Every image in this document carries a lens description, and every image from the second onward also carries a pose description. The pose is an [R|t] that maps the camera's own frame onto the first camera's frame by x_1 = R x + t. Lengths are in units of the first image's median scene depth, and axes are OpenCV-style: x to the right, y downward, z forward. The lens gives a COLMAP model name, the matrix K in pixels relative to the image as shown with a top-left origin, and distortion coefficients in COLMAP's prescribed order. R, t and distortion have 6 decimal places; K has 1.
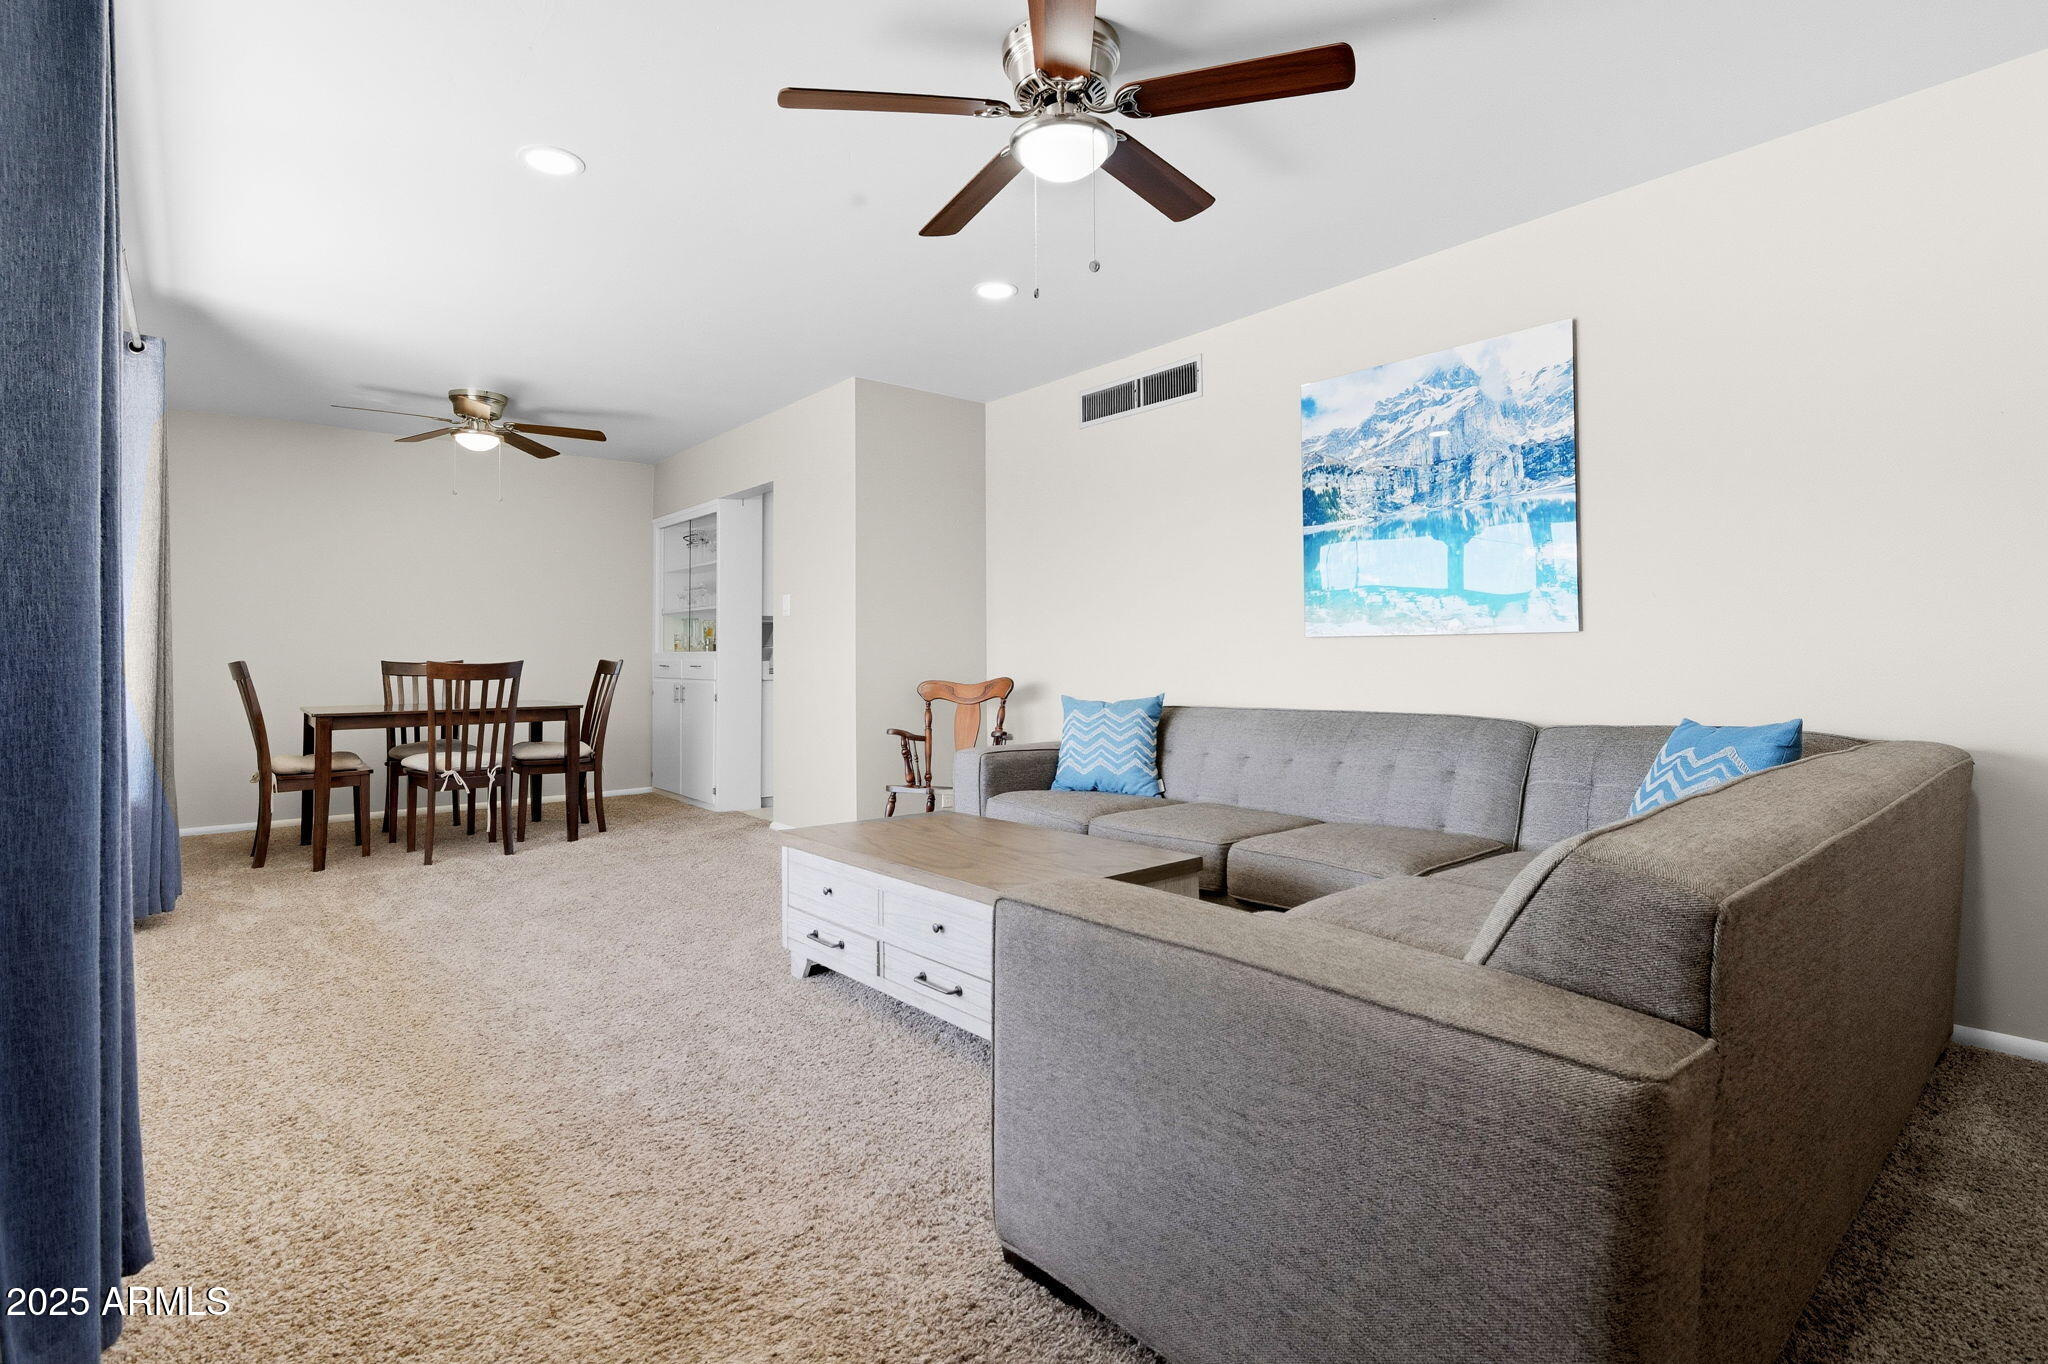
lens RADIAL K [[969.1, 0, 1007.0], [0, 969.1, 647.6], [0, 0, 1]] dist [0.011111, 0.000814]
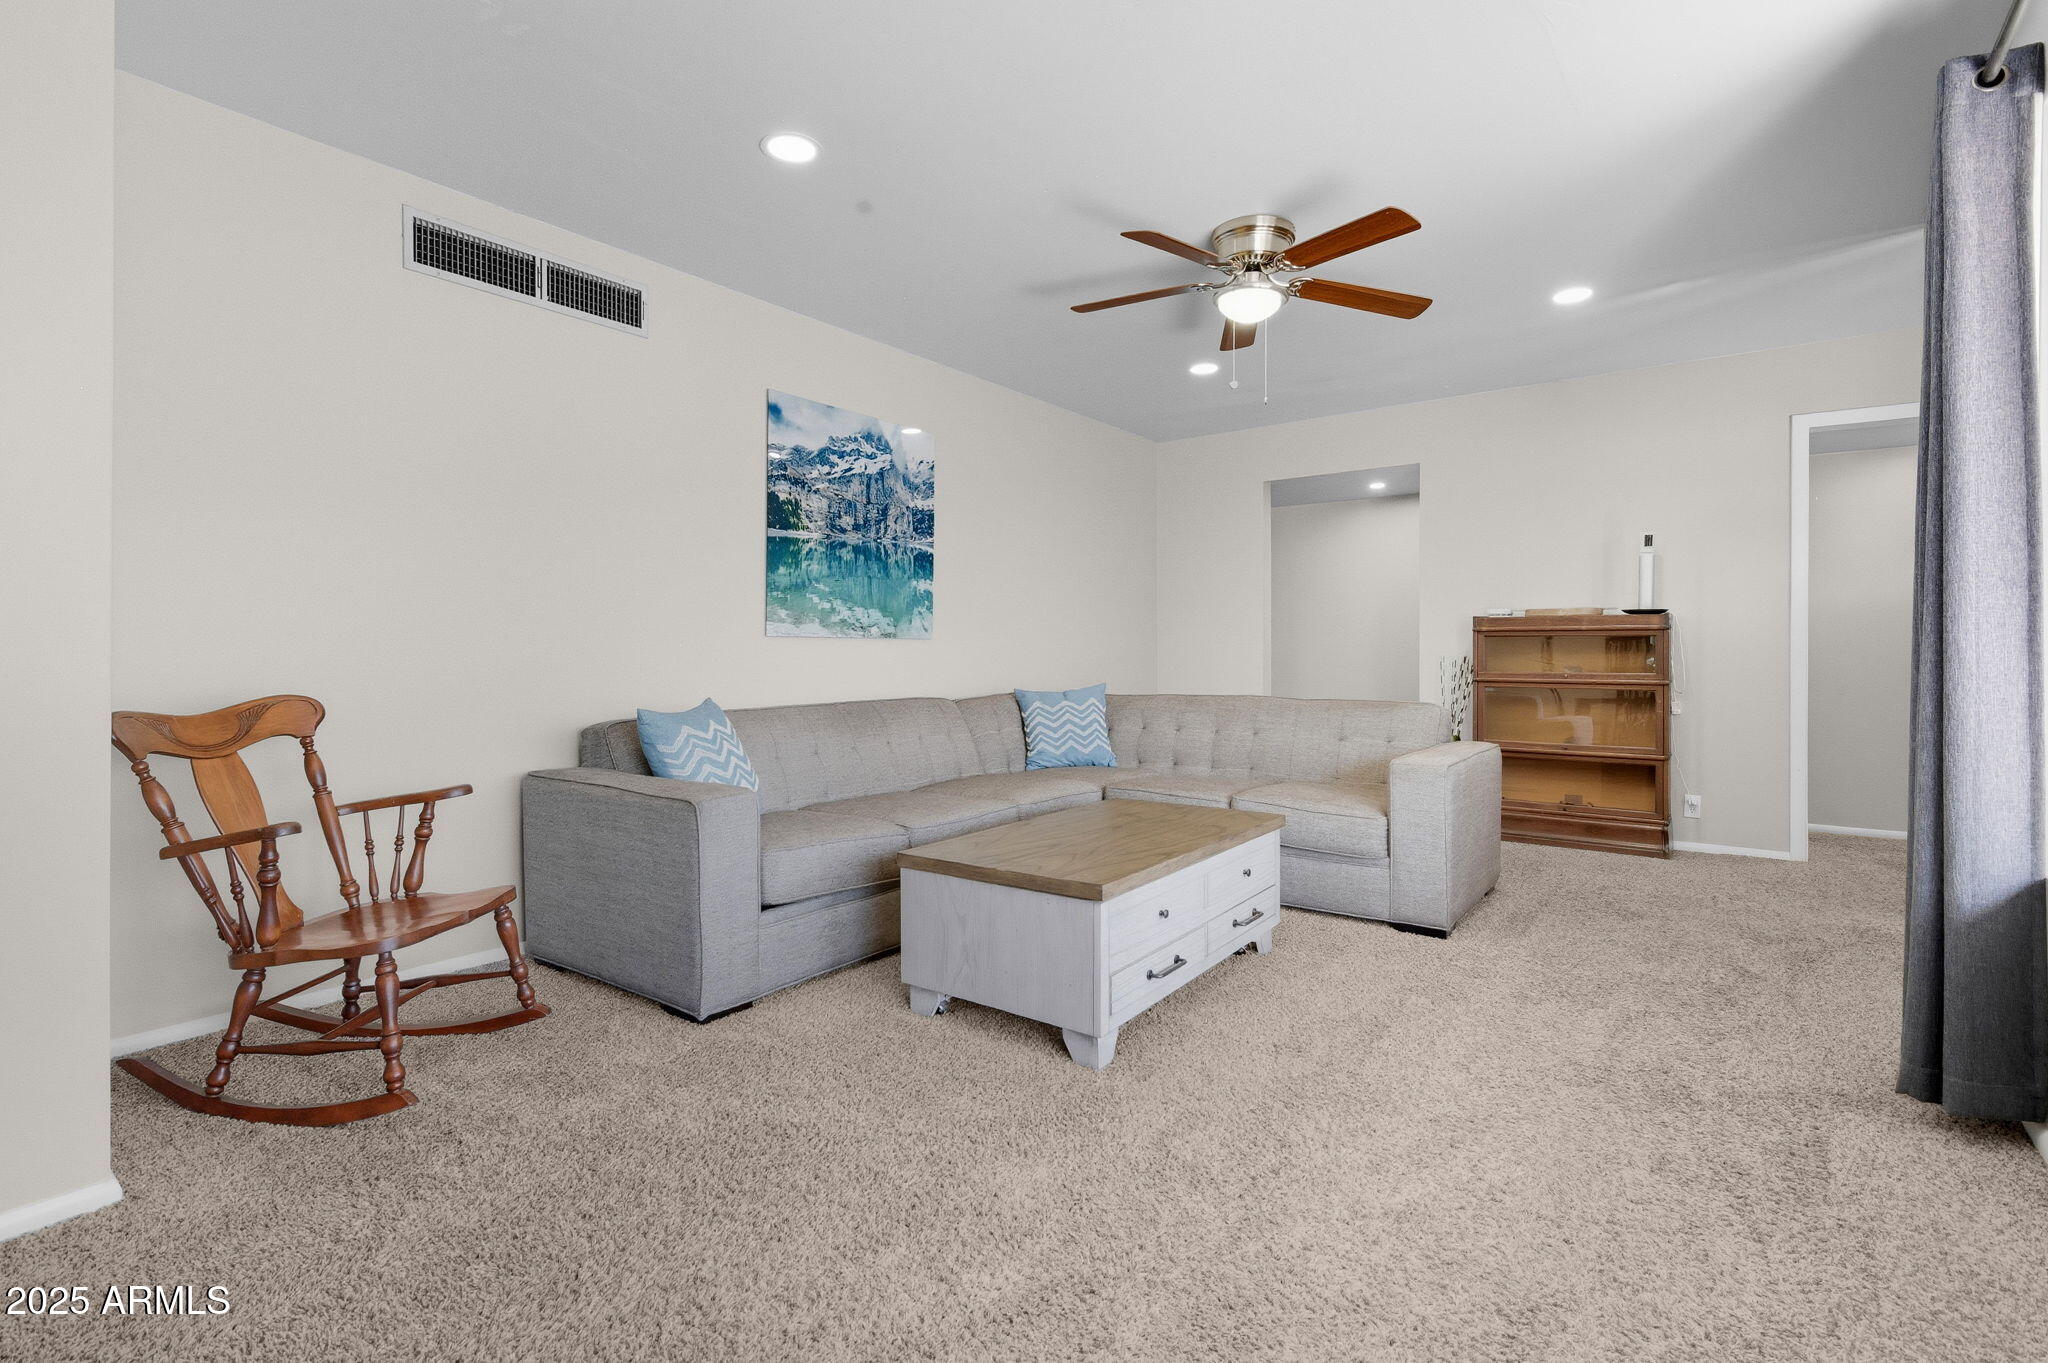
lens RADIAL K [[969.1, 0, 1020.4], [0, 969.1, 665.5], [0, 0, 1]] dist [0.011111, 0.000814]
pose [[-0.249631, -0.007877, 0.968309, -0.811321], [-0.003385, 0.999968, 0.007262, 0.012682], [-0.968335, -0.001465, -0.249649, 1.079244]]
